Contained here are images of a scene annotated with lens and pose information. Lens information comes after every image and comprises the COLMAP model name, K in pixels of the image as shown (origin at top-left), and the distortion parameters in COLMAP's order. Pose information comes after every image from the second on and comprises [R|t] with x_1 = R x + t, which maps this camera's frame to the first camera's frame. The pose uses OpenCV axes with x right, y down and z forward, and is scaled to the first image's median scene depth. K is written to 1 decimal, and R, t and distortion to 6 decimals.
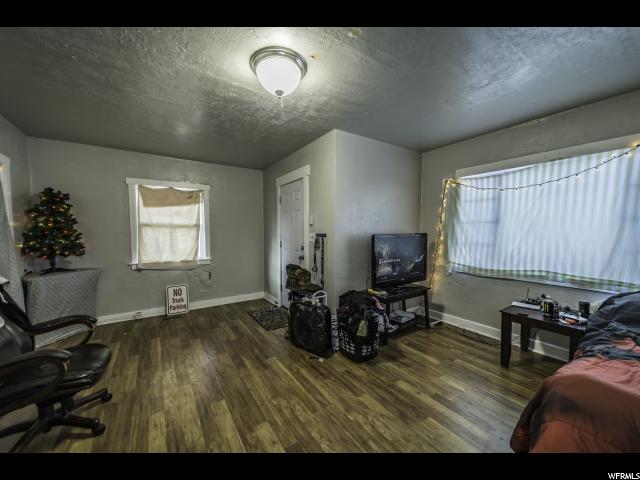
lens RADIAL K [[239.7, 0, 317.8], [0, 239.7, 243.0], [0, 0, 1]] dist [0.027131, -0.011845]
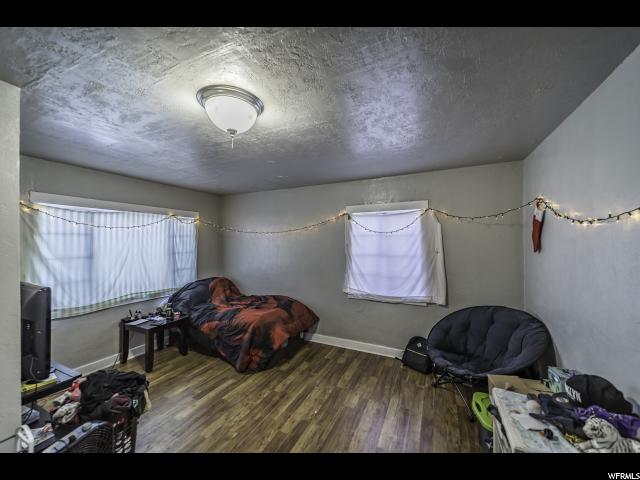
lens RADIAL K [[239.7, 0, 317.8], [0, 239.7, 243.0], [0, 0, 1]] dist [0.027131, -0.011845]
pose [[-0.502058, -0.006156, 0.864812, -0.626350], [0.042131, 0.998613, 0.031567, -0.138657], [-0.863807, 0.052284, -0.501102, 0.682988]]
